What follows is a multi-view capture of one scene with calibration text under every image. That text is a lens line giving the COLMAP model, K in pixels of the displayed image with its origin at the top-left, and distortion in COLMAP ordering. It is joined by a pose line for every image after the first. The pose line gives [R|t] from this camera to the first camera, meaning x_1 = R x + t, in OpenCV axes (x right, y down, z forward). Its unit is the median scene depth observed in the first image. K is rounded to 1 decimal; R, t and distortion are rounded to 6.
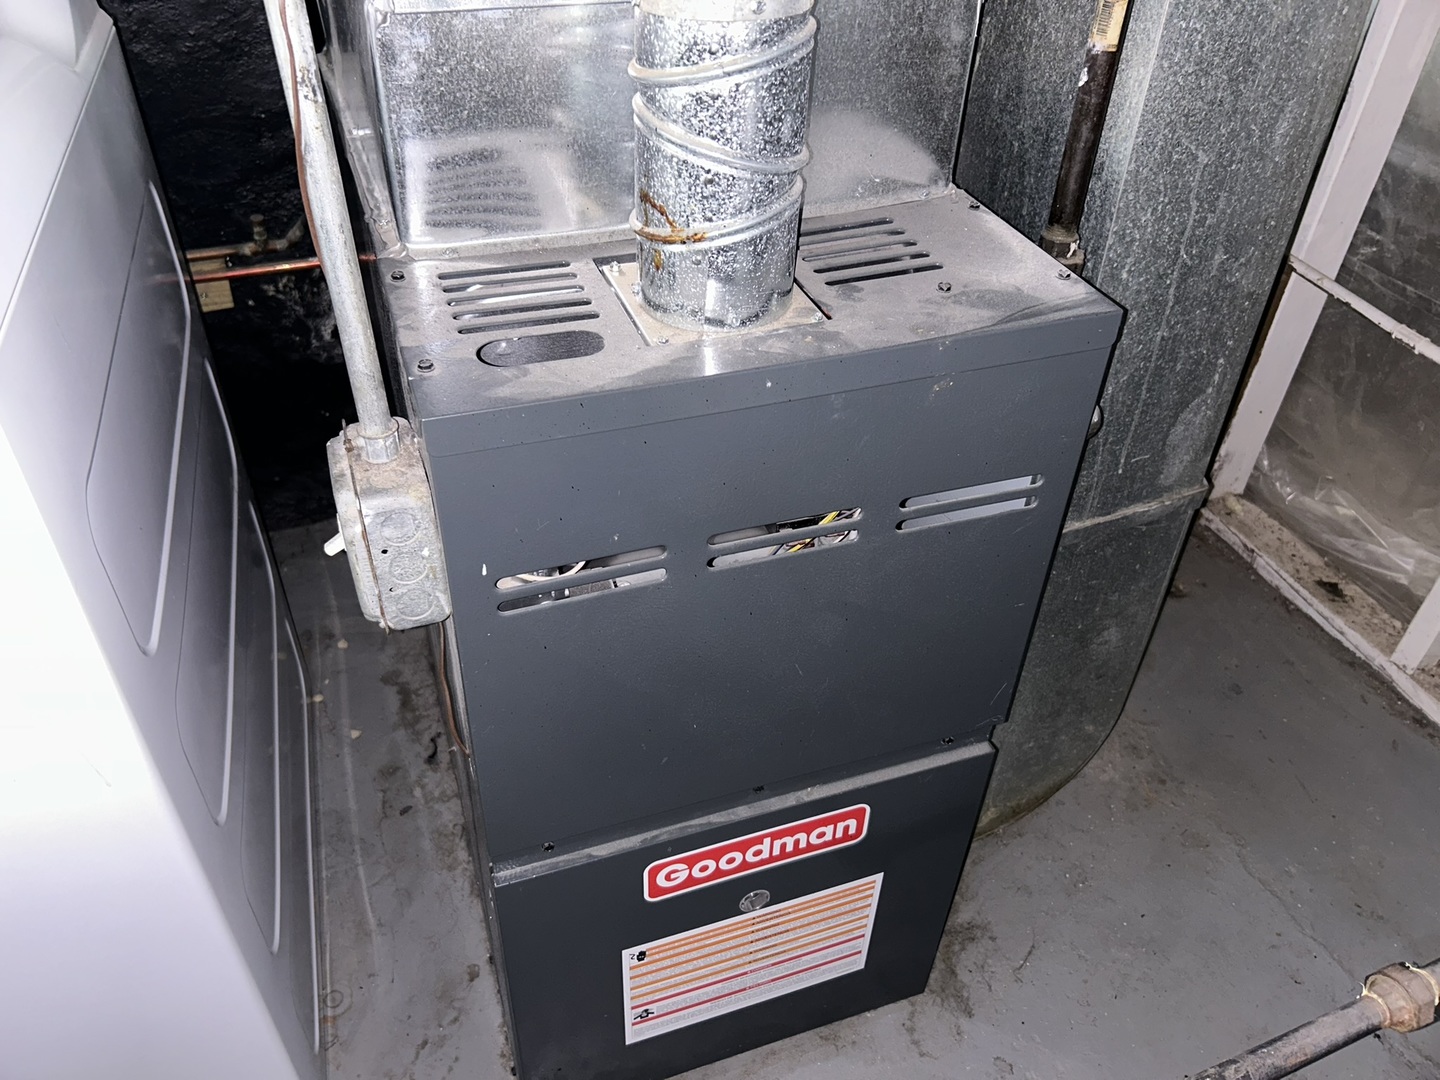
lens RADIAL K [[1083.3, 0, 717.7], [0, 1083.3, 537.1], [0, 0, 1]] dist [0.041725, -0.043277]
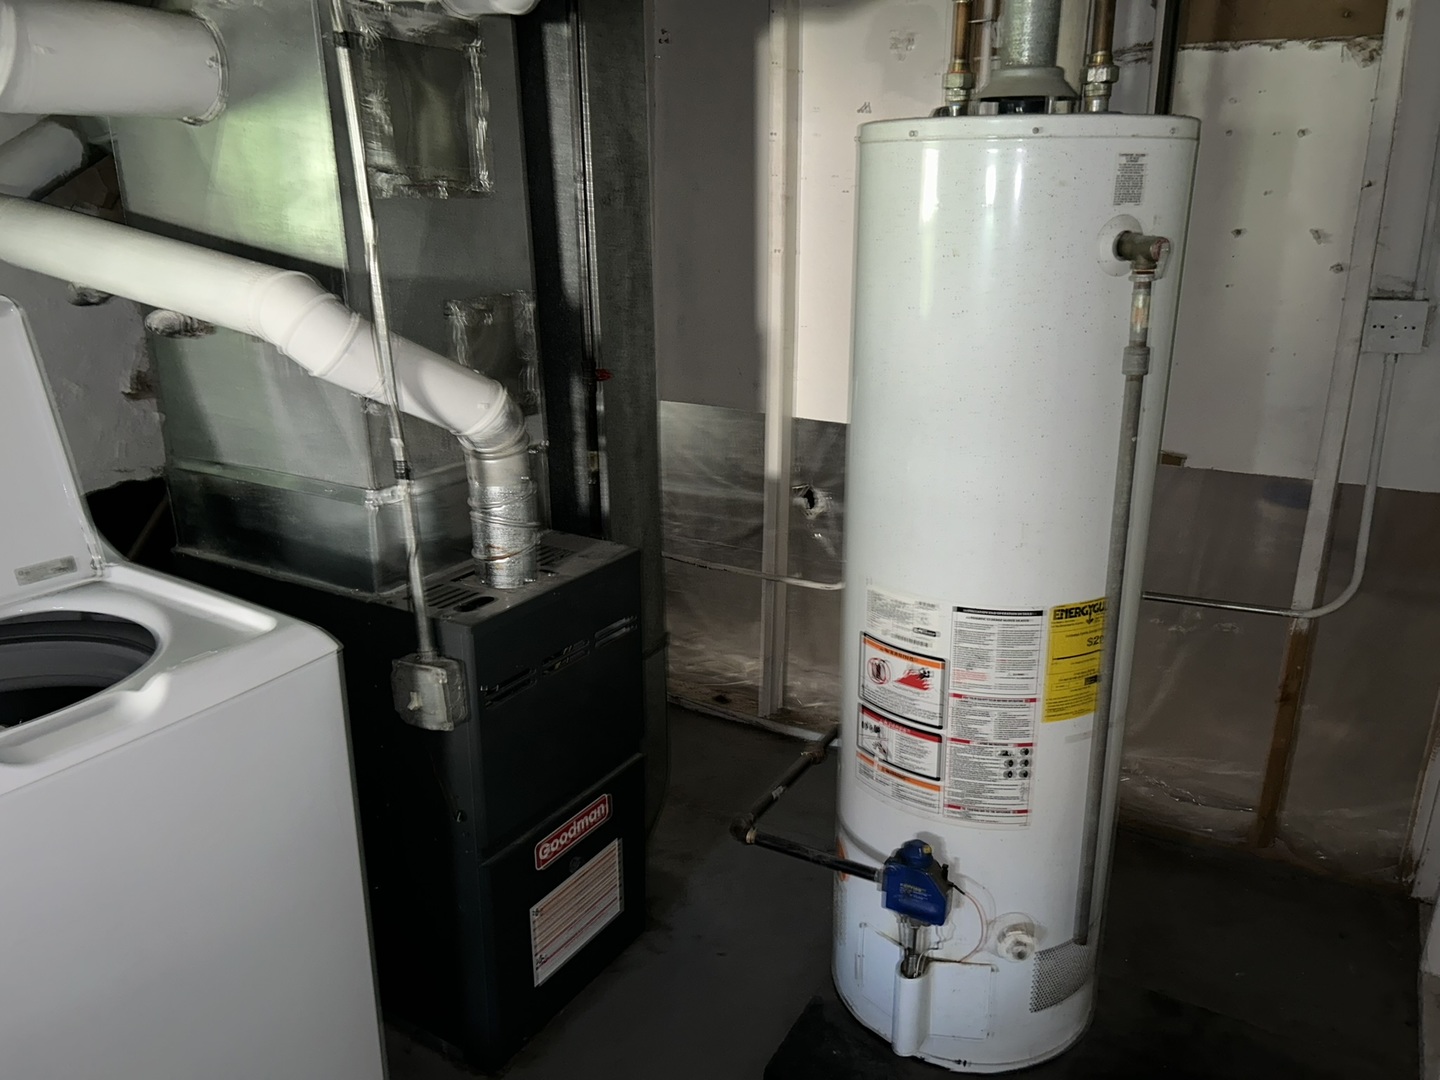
lens RADIAL K [[1083.3, 0, 722.7], [0, 1083.3, 541.2], [0, 0, 1]] dist [0.041725, -0.043277]
pose [[0.773669, -0.214317, 0.596242, -0.895089], [0.410444, 0.886429, -0.213959, 0.368297], [-0.482671, 0.410257, 0.773768, -1.030229]]
